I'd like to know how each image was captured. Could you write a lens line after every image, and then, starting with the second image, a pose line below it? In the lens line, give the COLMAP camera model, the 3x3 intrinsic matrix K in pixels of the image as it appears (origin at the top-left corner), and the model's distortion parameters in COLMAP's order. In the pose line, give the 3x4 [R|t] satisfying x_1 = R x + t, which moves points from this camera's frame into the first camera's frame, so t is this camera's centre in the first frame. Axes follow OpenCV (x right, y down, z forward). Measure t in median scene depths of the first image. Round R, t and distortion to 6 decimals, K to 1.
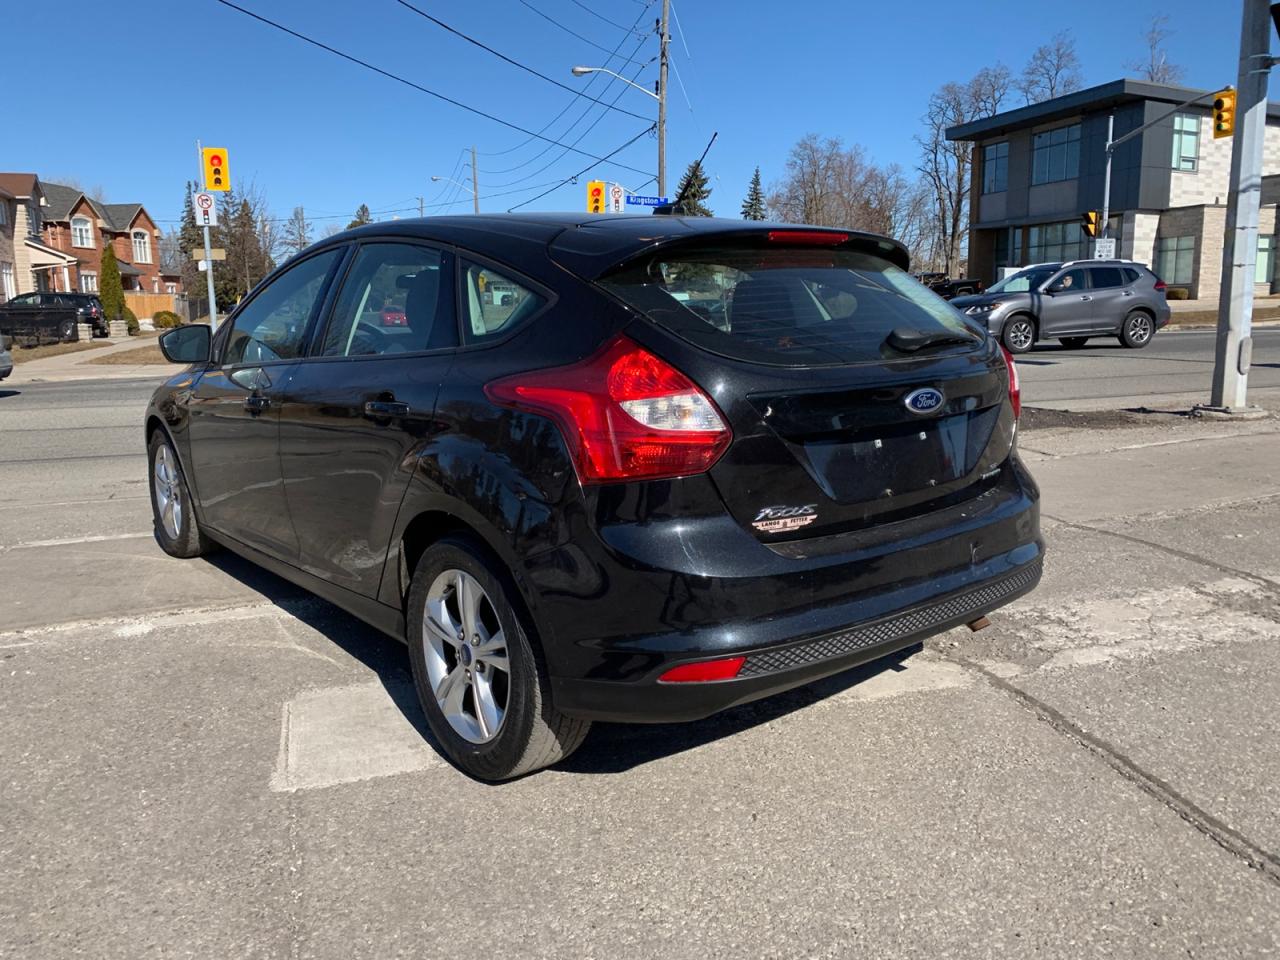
lens RADIAL K [[984.8, 0, 623.1], [0, 984.8, 455.7], [0, 0, 1]] dist [0.024748, -0.020773]
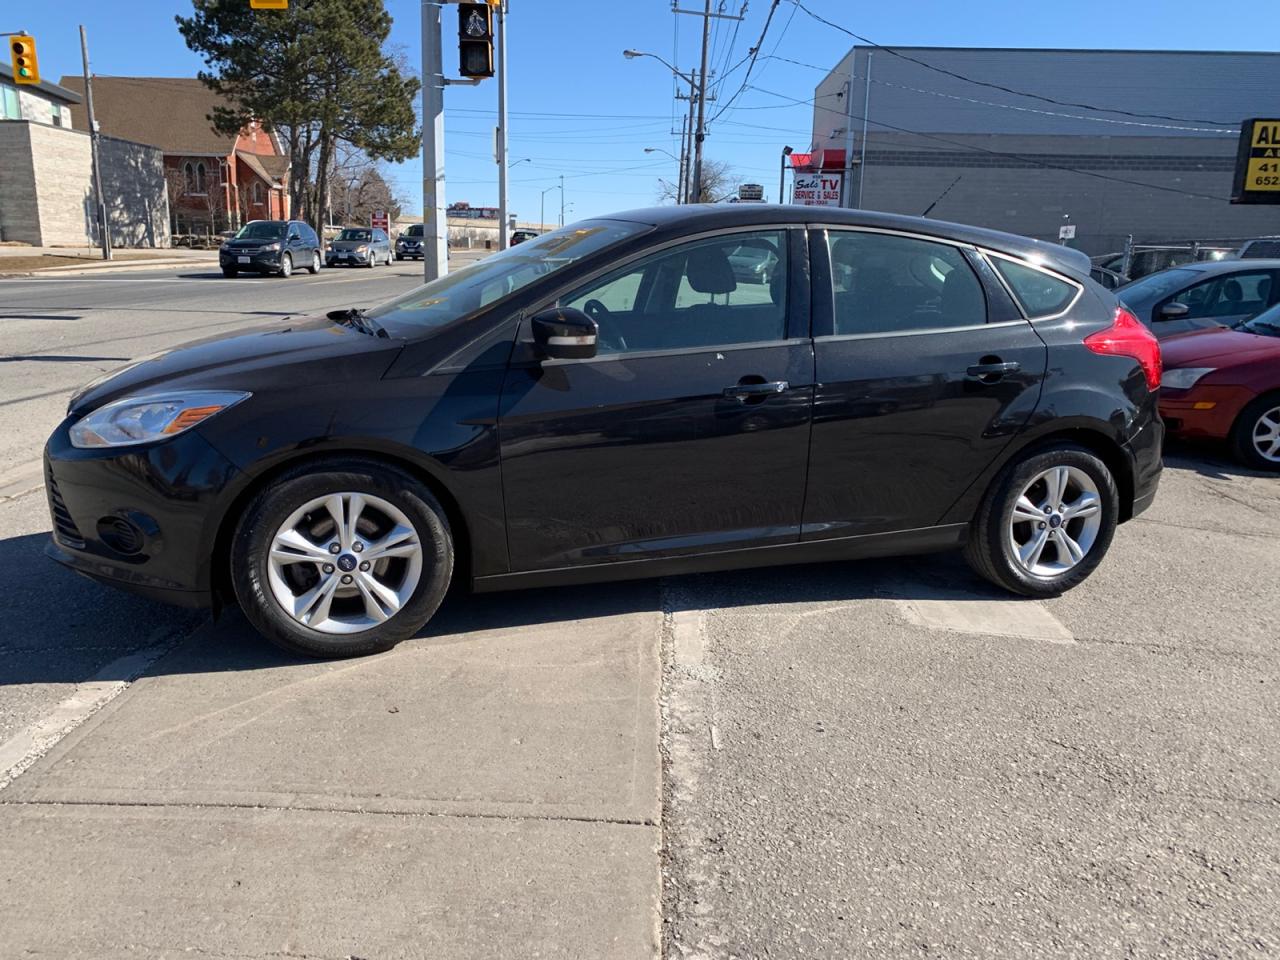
lens RADIAL K [[984.8, 0, 627.6], [0, 984.8, 476.3], [0, 0, 1]] dist [0.024748, -0.020773]
pose [[0.334973, -0.183950, 0.924097, -1.226062], [0.114371, 0.981444, 0.153907, -0.122420], [-0.935260, 0.054136, 0.349796, 0.738555]]
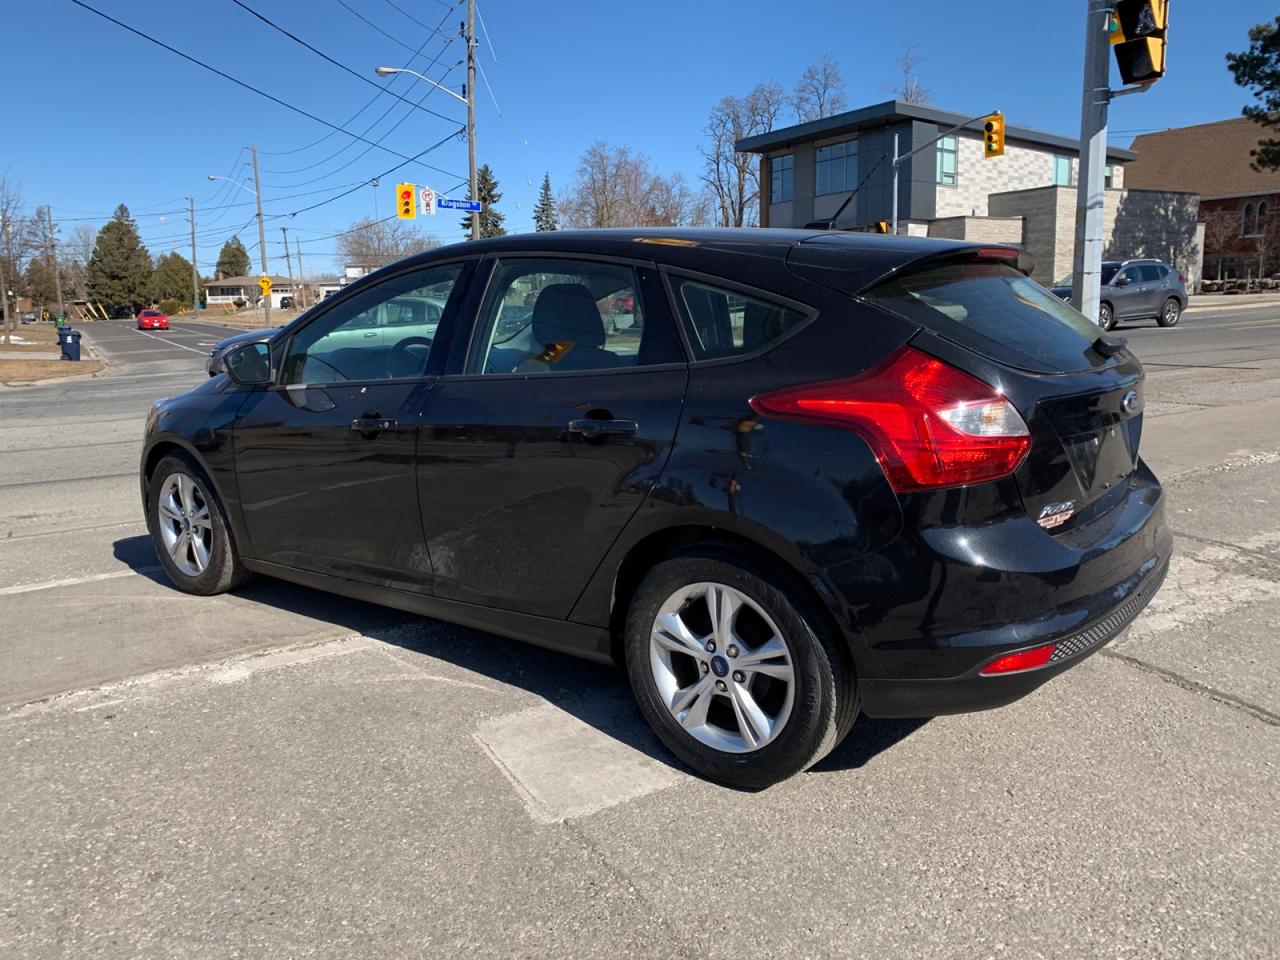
lens RADIAL K [[984.8, 0, 629.4], [0, 984.8, 458.0], [0, 0, 1]] dist [0.024748, -0.020773]
pose [[0.975771, -0.041607, 0.214803, -0.313267], [0.042080, 0.999111, 0.002371, -0.012027], [-0.214711, 0.006726, 0.976654, 0.022539]]
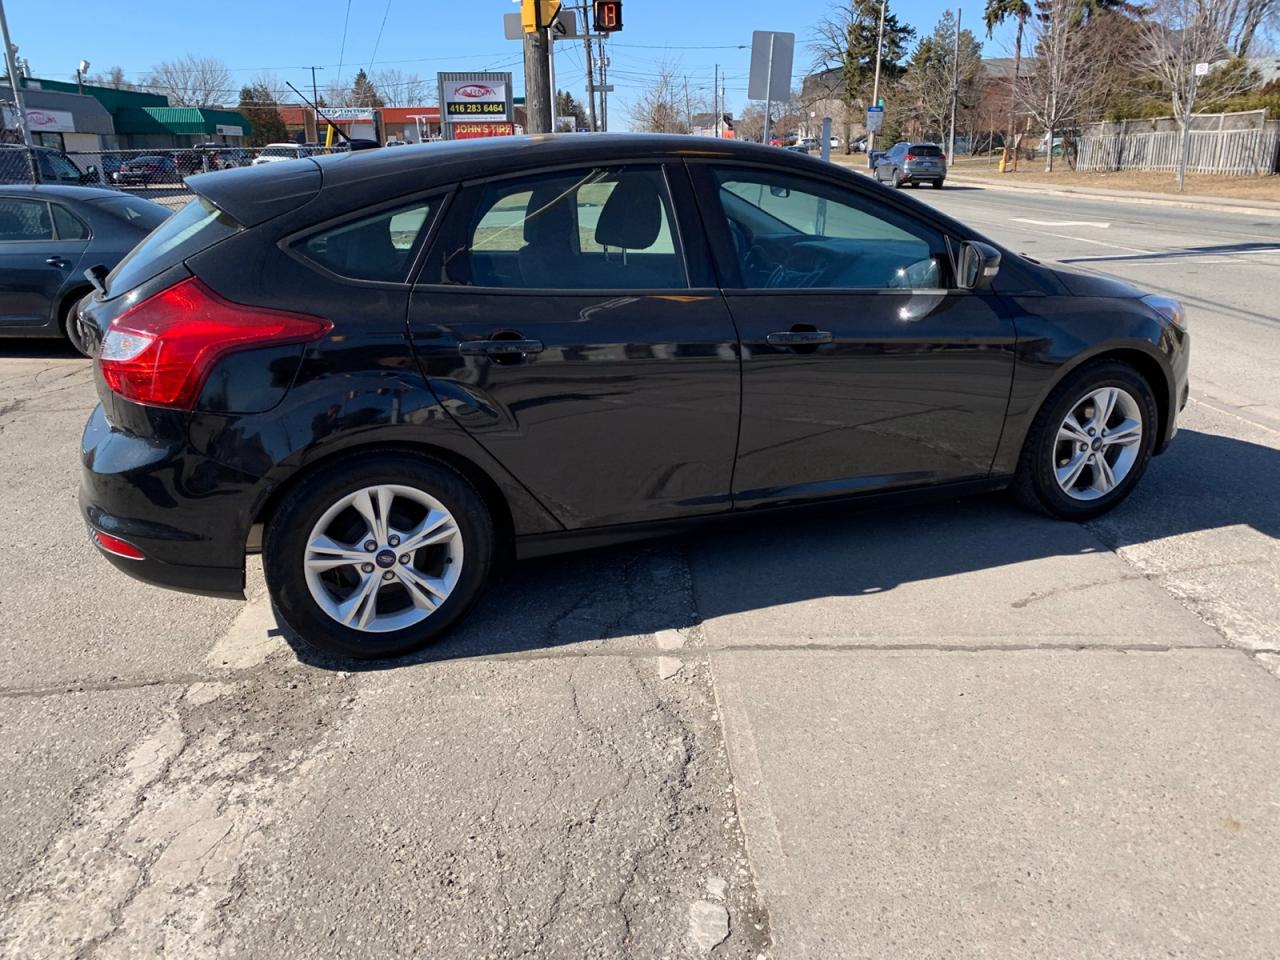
lens RADIAL K [[984.8, 0, 633.4], [0, 984.8, 486.8], [0, 0, 1]] dist [0.024748, -0.020773]
pose [[-0.284565, 0.324452, -0.902083, 0.871184], [-0.132264, 0.918700, 0.372151, -0.283100], [0.949489, 0.225215, -0.218516, 1.304495]]
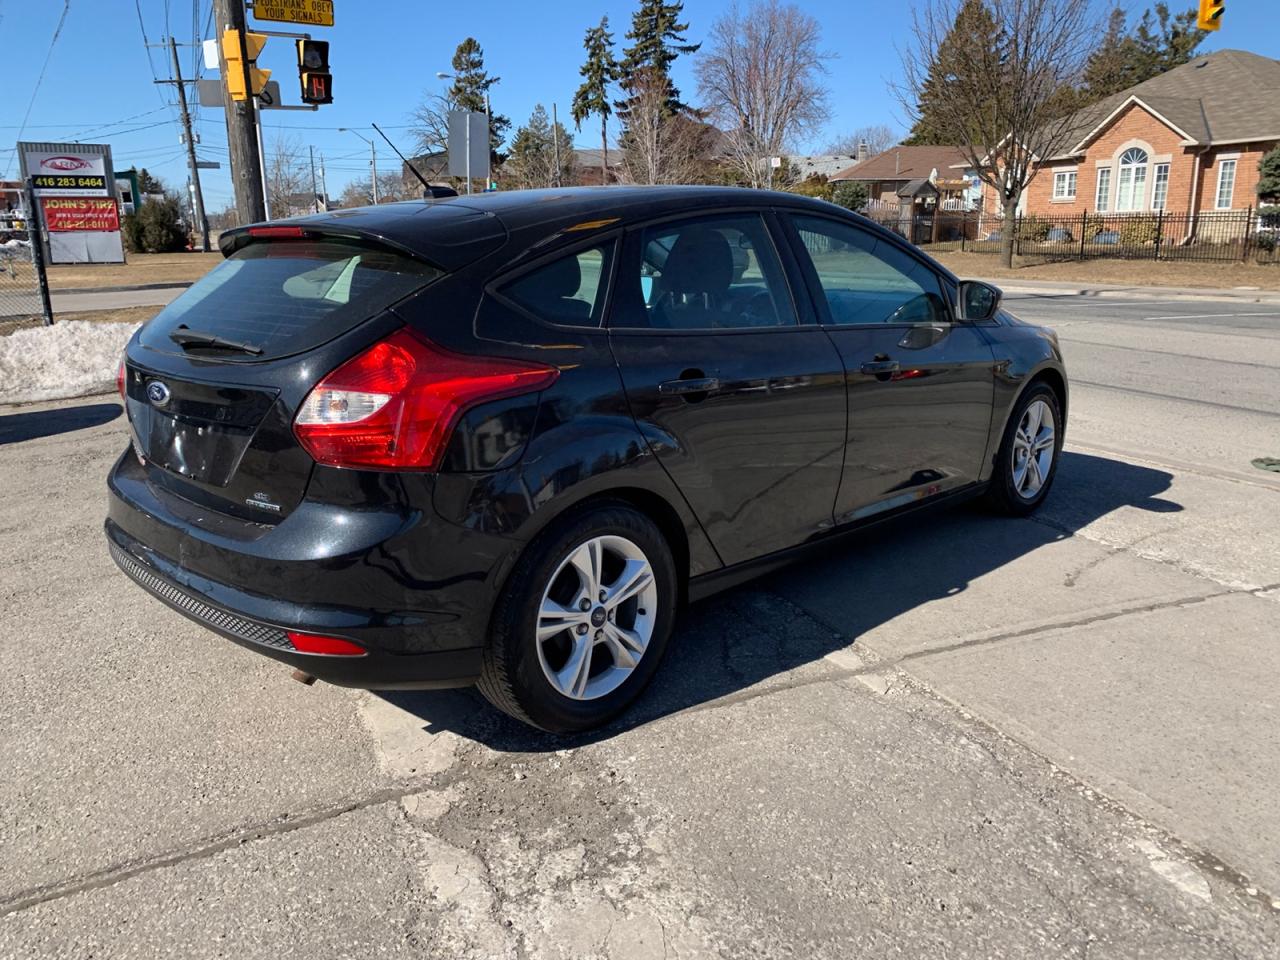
lens RADIAL K [[984.8, 0, 631.2], [0, 984.8, 460.0], [0, 0, 1]] dist [0.024748, -0.020773]
pose [[0.102293, 0.240769, -0.965177, 0.916539], [-0.142785, 0.963773, 0.225286, -0.195534], [0.984453, 0.114768, 0.132966, 0.883107]]
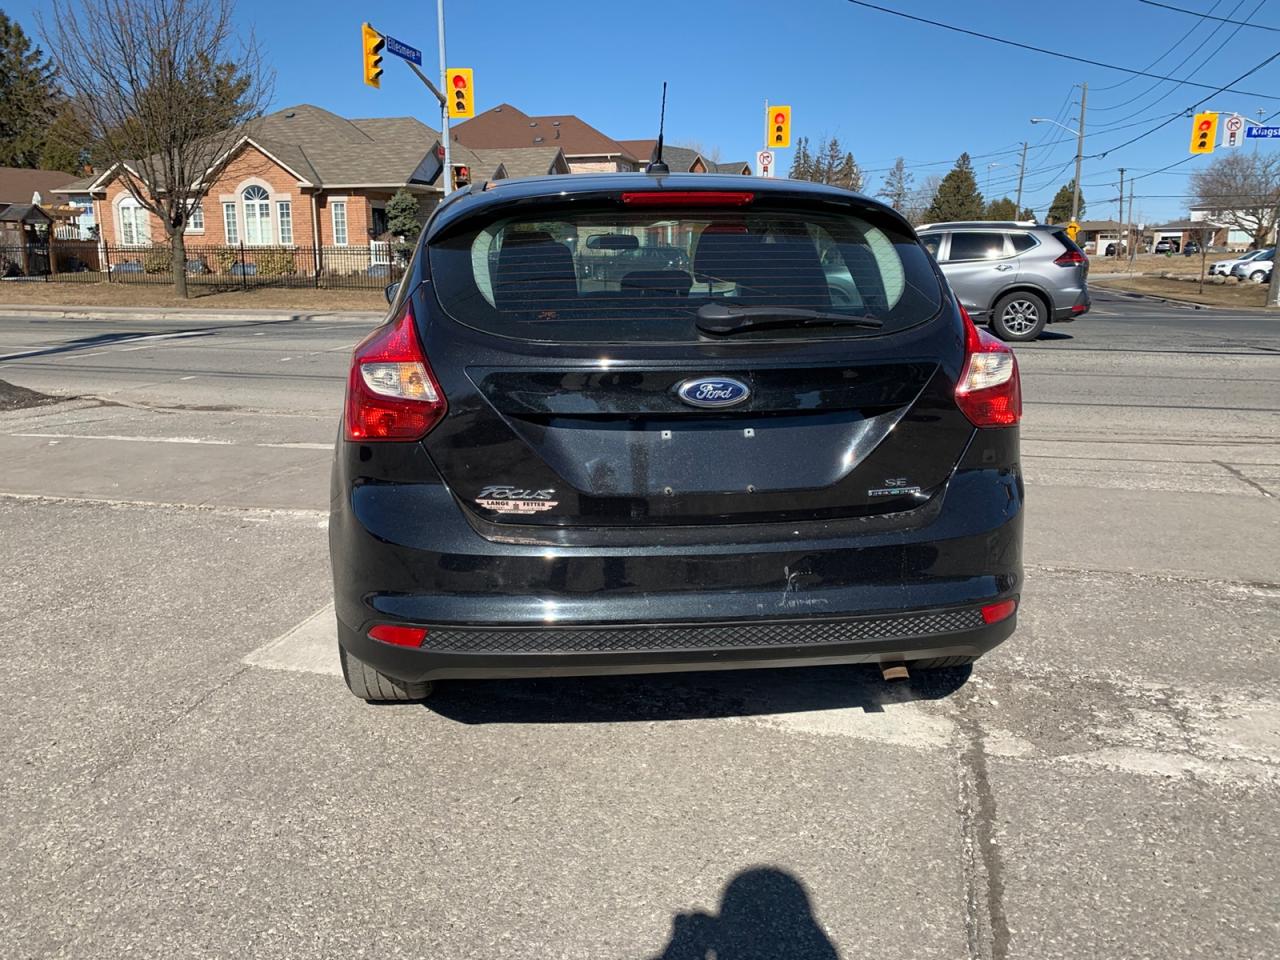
lens RADIAL K [[984.8, 0, 625.0], [0, 984.8, 456.9], [0, 0, 1]] dist [0.024748, -0.020773]
pose [[0.834309, 0.123323, -0.537327, 0.453902], [-0.097070, 0.992293, 0.077022, -0.036830], [0.542684, -0.012102, 0.839850, 0.154112]]
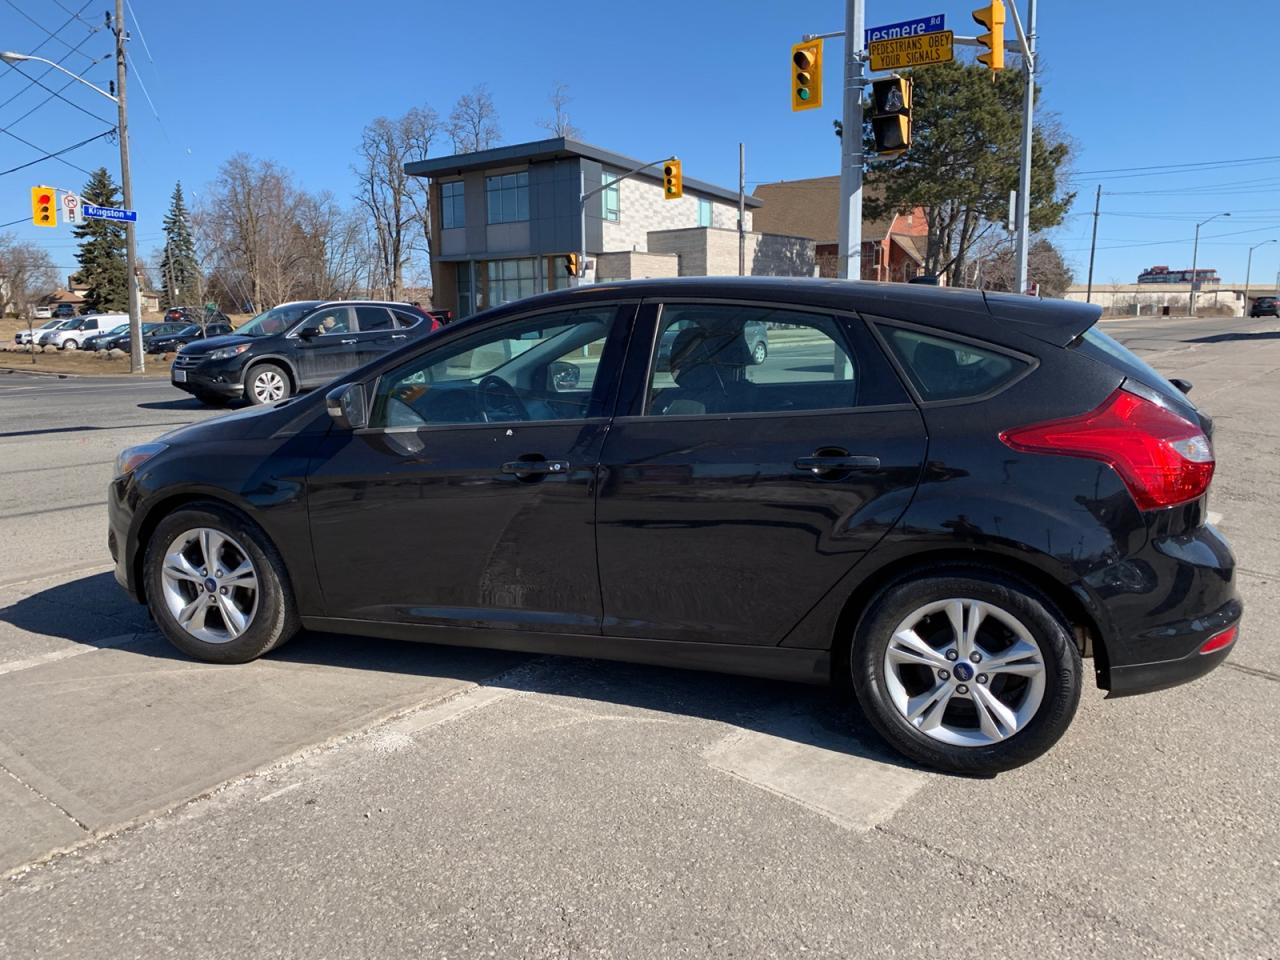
lens RADIAL K [[984.8, 0, 623.7], [0, 984.8, 460.4], [0, 0, 1]] dist [0.024748, -0.020773]
pose [[0.842427, -0.065682, 0.534792, -0.744824], [0.076670, 0.997055, 0.001682, -0.051213], [-0.533328, 0.039585, 0.844982, 0.158163]]
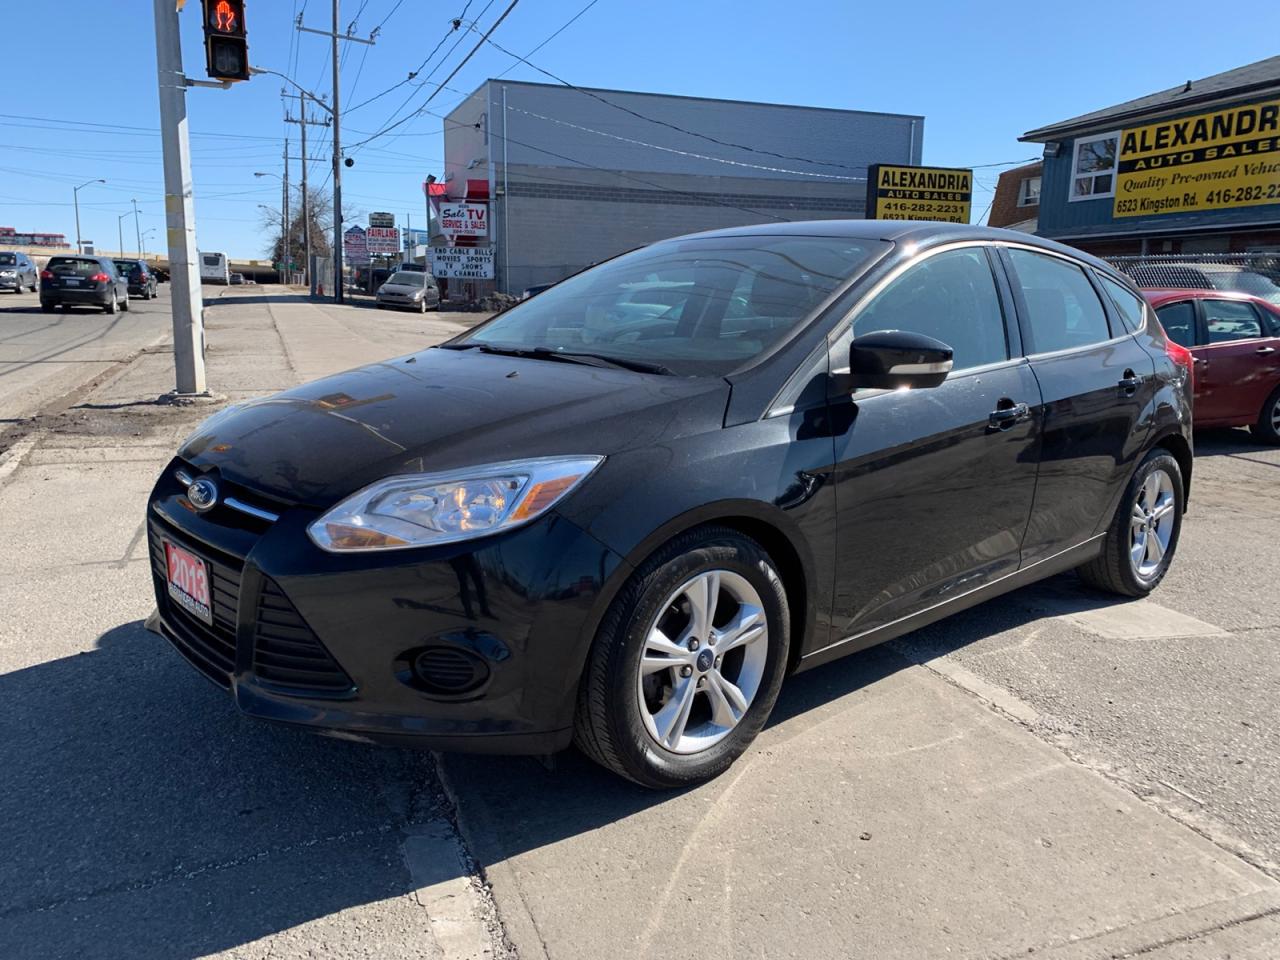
lens RADIAL K [[984.8, 0, 623.3], [0, 984.8, 479.1], [0, 0, 1]] dist [0.024748, -0.020773]
pose [[-0.046333, -0.171782, 0.984045, -1.173595], [0.138976, 0.974414, 0.176644, -0.189575], [-0.989211, 0.144943, -0.021274, 1.290340]]
